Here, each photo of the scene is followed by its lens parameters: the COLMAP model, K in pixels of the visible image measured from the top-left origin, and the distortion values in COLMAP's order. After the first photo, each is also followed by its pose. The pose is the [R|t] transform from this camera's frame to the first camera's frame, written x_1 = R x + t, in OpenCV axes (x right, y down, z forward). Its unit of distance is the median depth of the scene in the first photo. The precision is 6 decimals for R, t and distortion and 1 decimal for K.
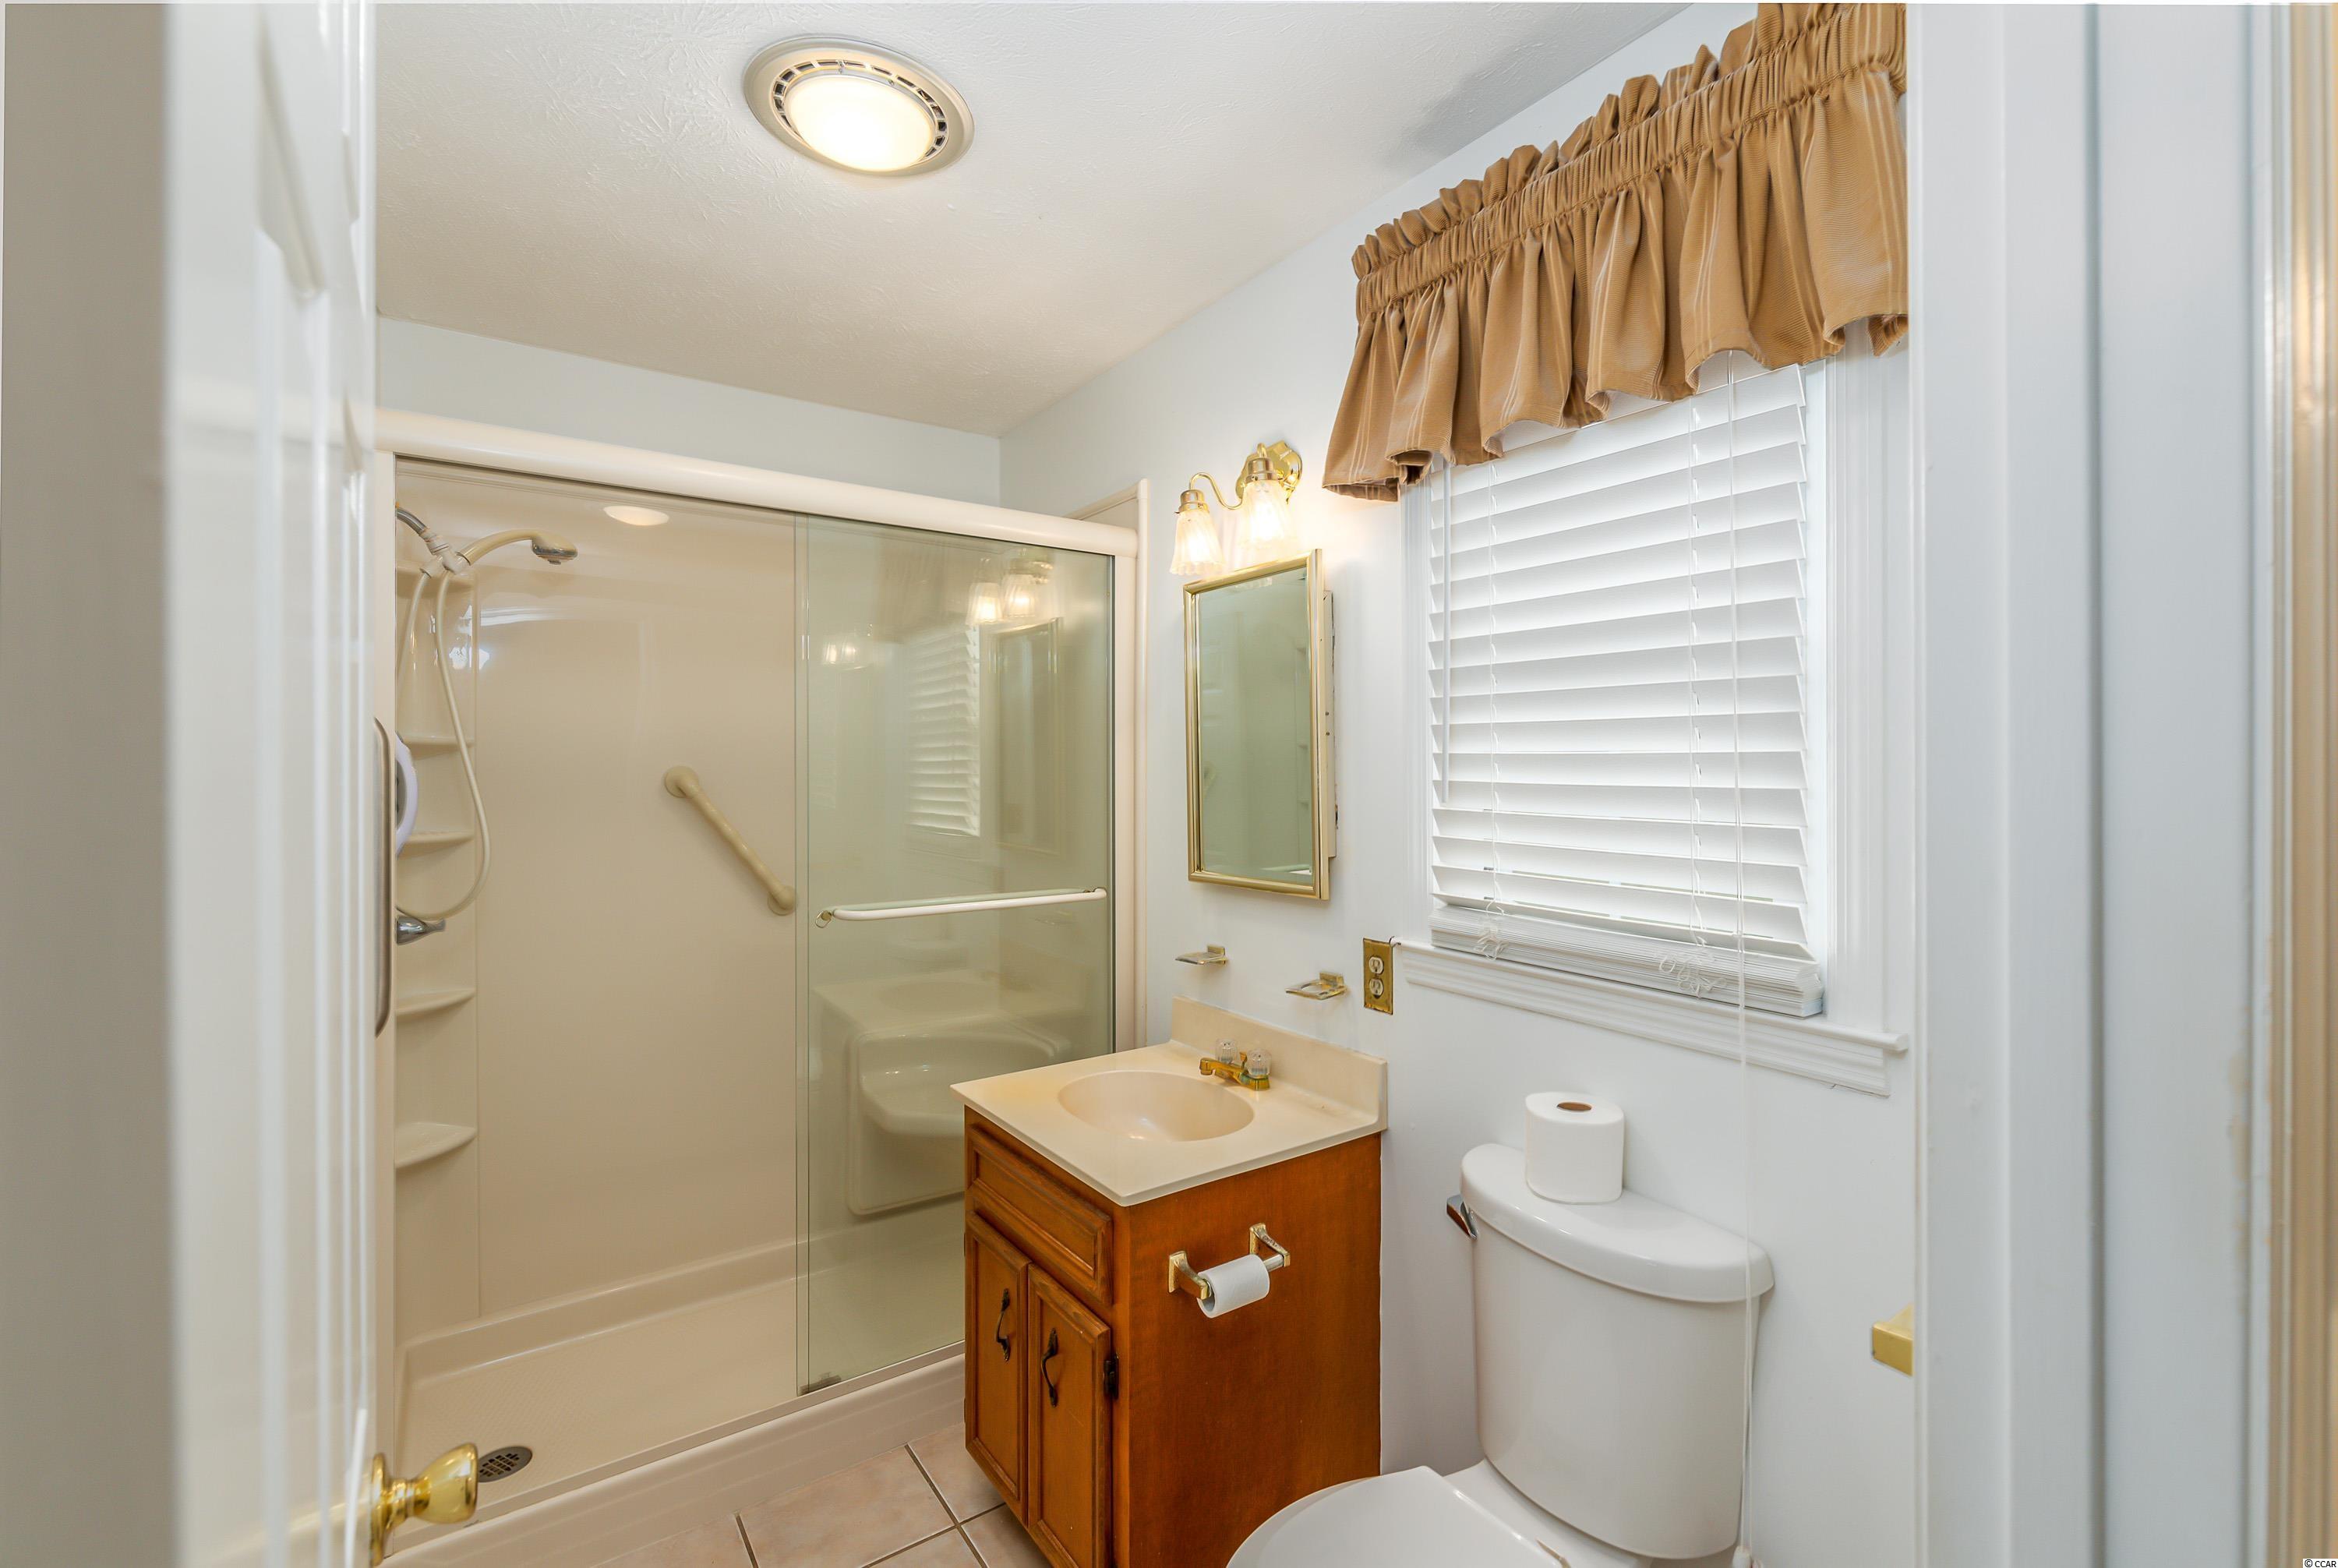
lens RADIAL K [[1014.4, 0, 1186.9], [0, 1014.4, 769.7], [0, 0, 1]] dist [-0.001822, -0.000225]
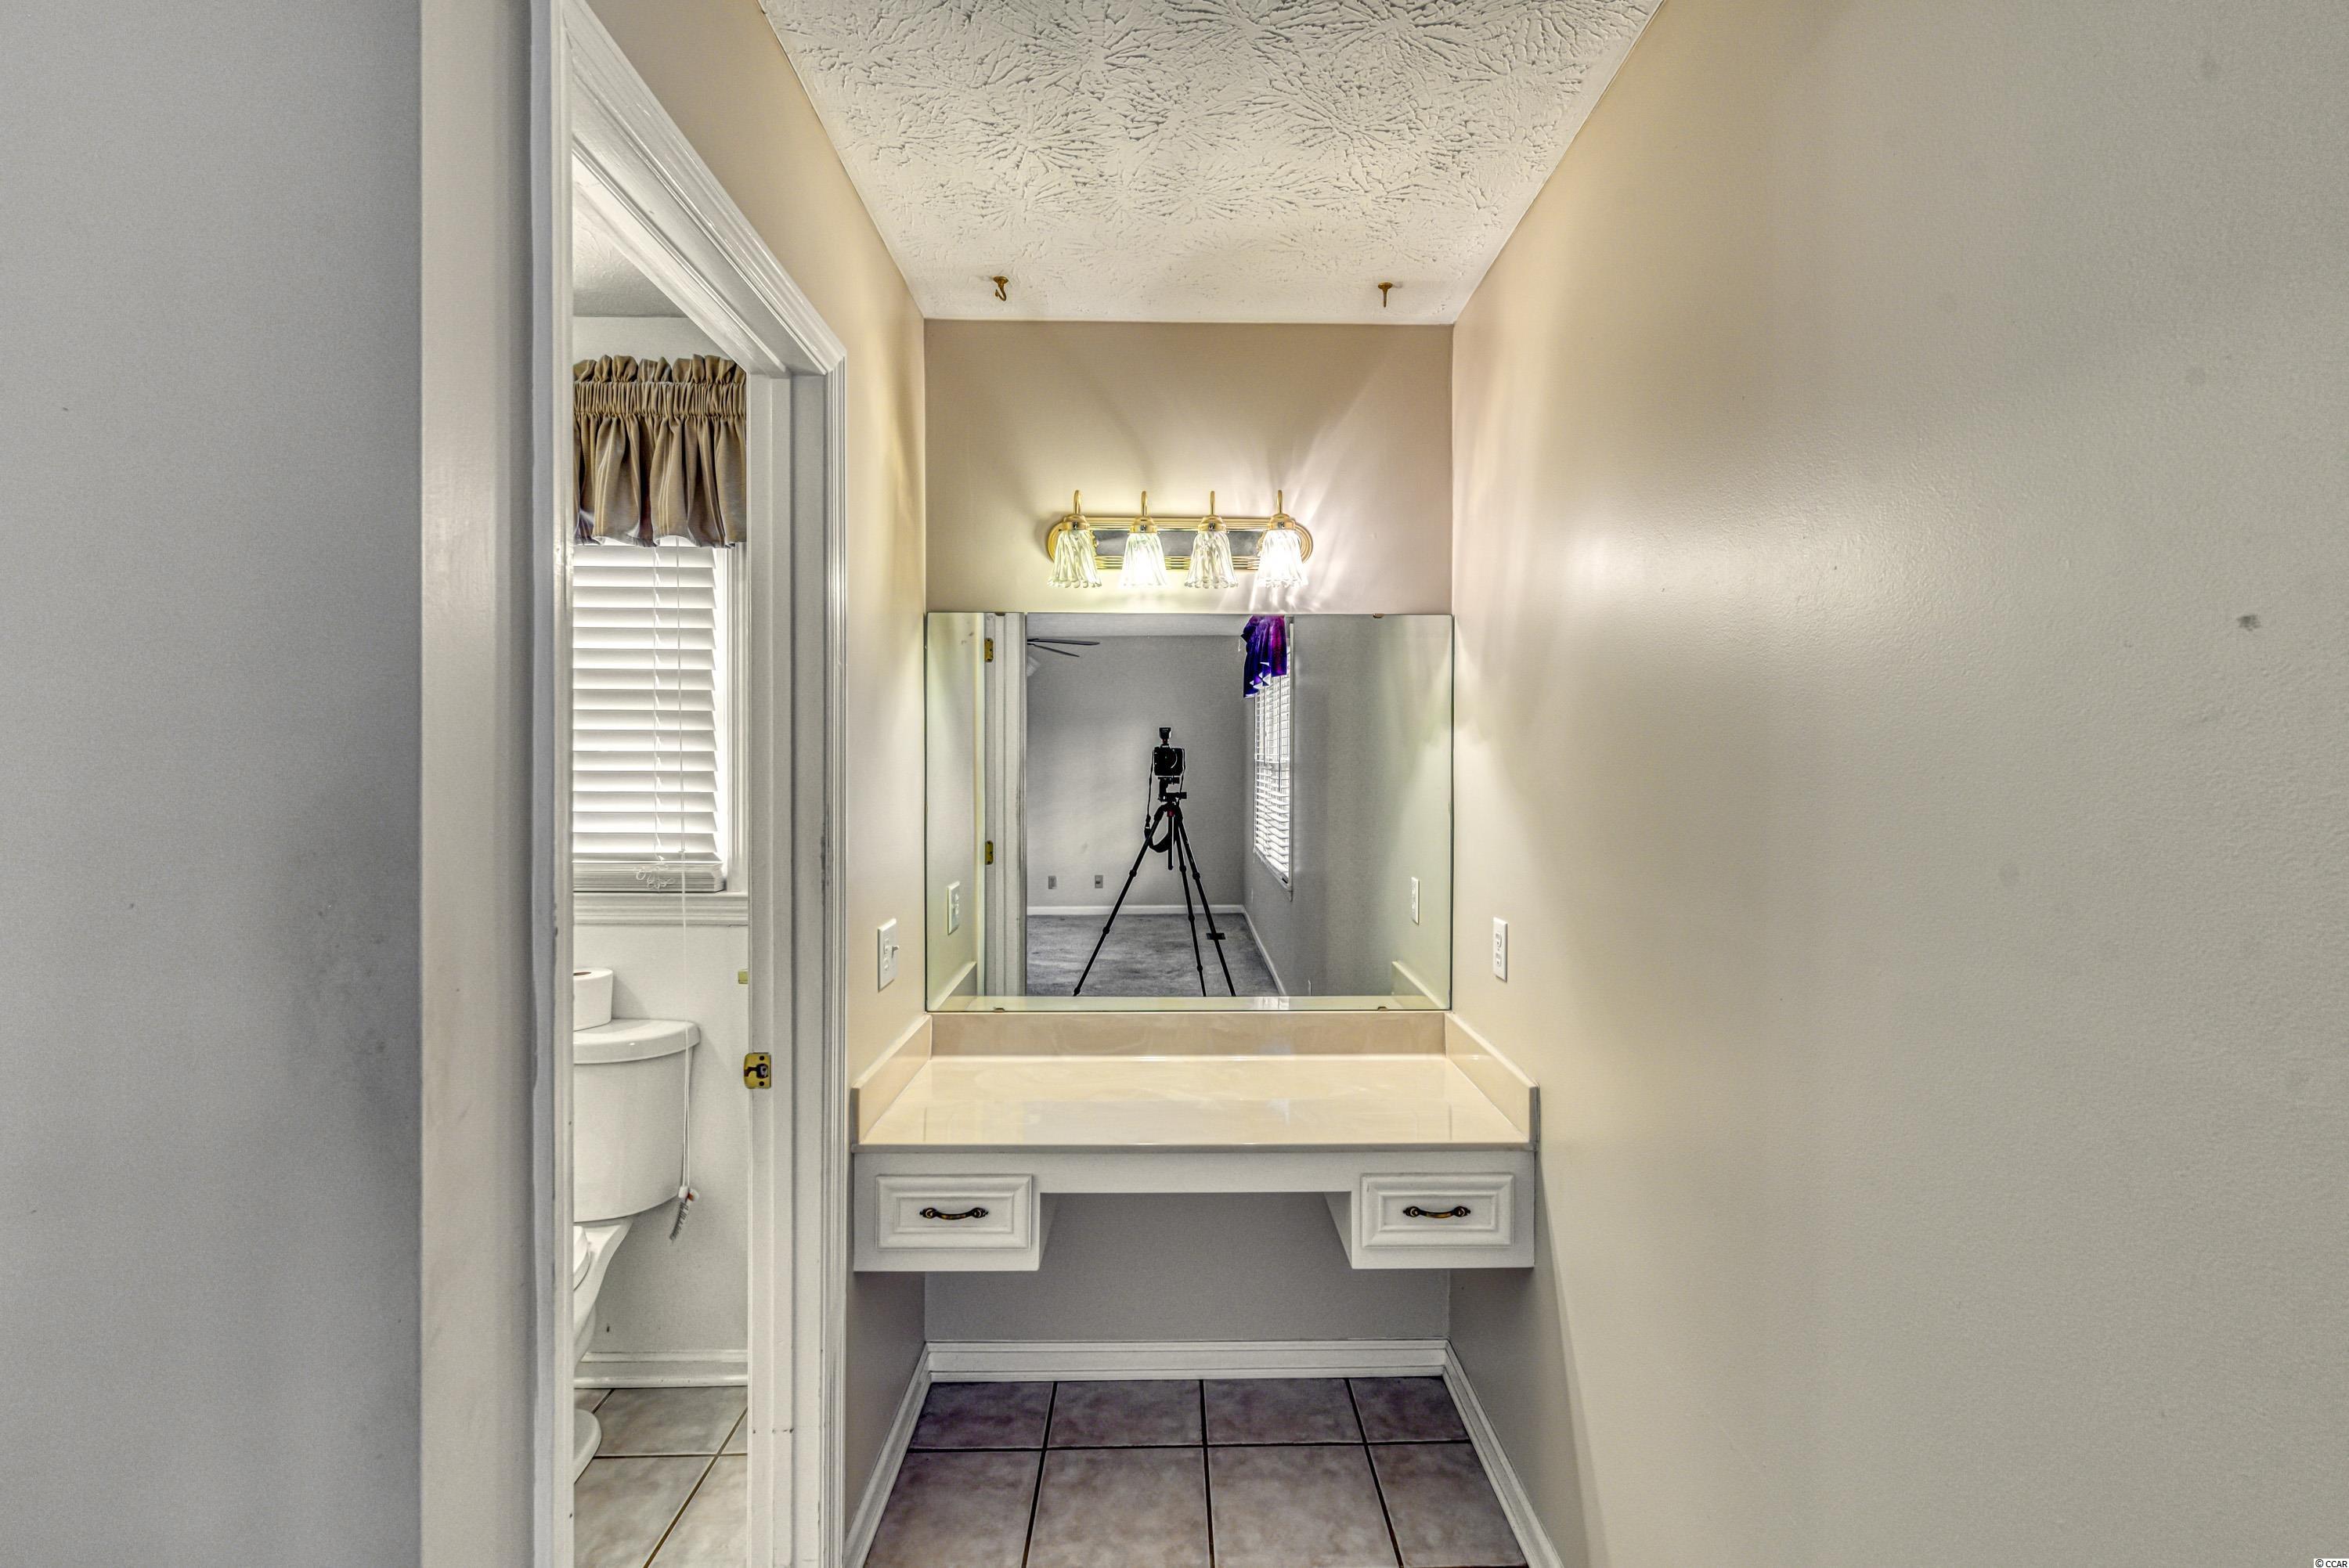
lens RADIAL K [[1015.6, 0, 1194.9], [0, 1015.6, 777.1], [0, 0, 1]] dist [0.001798, -0.000199]
pose [[0.568970, 0.001942, 0.822356, -0.433997], [0.000218, 0.999997, -0.002512, 0.034669], [-0.822359, 0.001609, 0.568967, -0.798114]]
